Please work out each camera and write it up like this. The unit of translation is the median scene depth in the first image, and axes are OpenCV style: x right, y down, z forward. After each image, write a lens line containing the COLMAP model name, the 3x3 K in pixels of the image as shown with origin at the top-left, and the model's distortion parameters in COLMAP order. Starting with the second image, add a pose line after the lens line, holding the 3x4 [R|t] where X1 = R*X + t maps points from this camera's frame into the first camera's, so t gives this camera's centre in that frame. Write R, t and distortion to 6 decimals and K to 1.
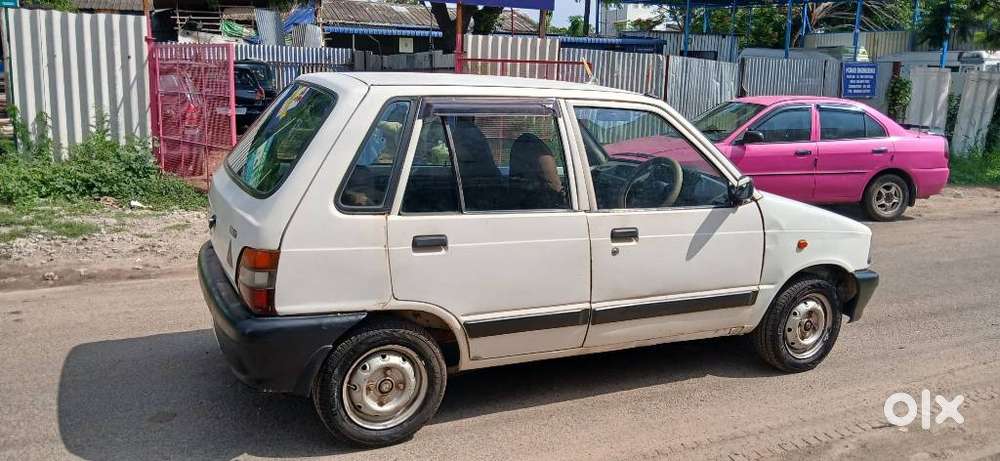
lens RADIAL K [[799.1, 0, 500.0], [0, 799.1, 230.5], [0, 0, 1]] dist [0.088282, -0.174972]
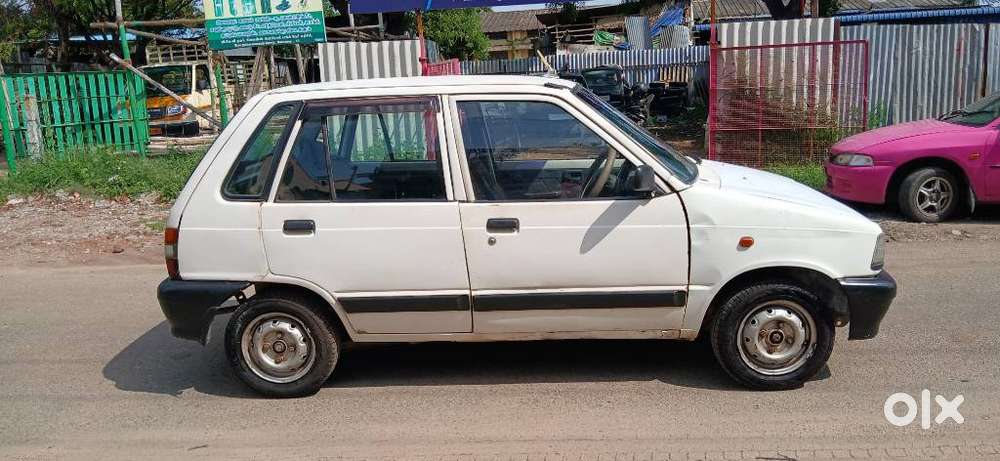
lens RADIAL K [[799.1, 0, 500.0], [0, 799.1, 230.5], [0, 0, 1]] dist [0.088282, -0.174972]
pose [[0.864126, 0.023820, -0.502712, 0.584742], [-0.023936, 0.999694, 0.006224, 0.005466], [0.502707, 0.006655, 0.864431, 0.109611]]
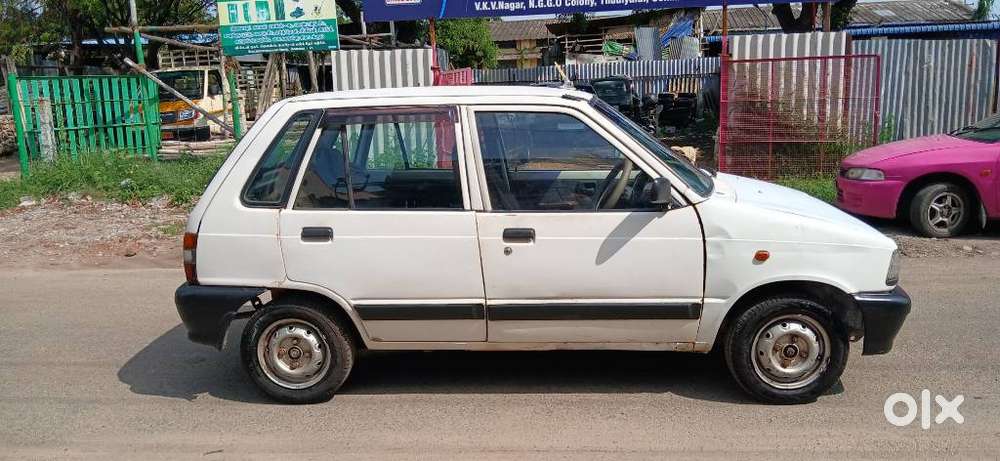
lens RADIAL K [[799.1, 0, 500.0], [0, 799.1, 230.5], [0, 0, 1]] dist [0.088282, -0.174972]
pose [[0.860322, 0.031364, -0.508786, 0.576711], [-0.038509, 0.999252, -0.003517, 0.003605], [0.508295, 0.022619, 0.860886, 0.098932]]
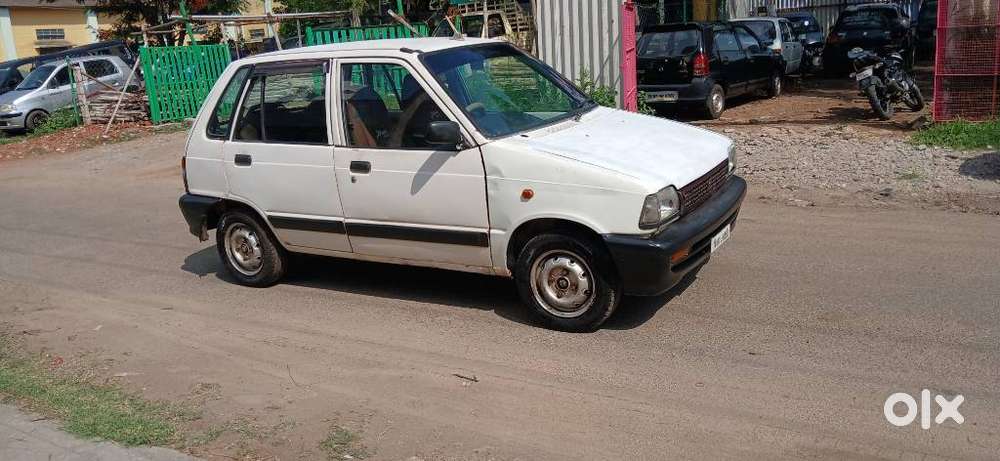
lens RADIAL K [[801.9, 0, 503.2], [0, 801.9, 232.7], [0, 0, 1]] dist [0.092000, -0.181498]
pose [[0.530885, 0.130379, -0.837355, 1.178201], [-0.072174, 0.991460, 0.108616, -0.039684], [0.844365, 0.002773, 0.535761, 0.458596]]
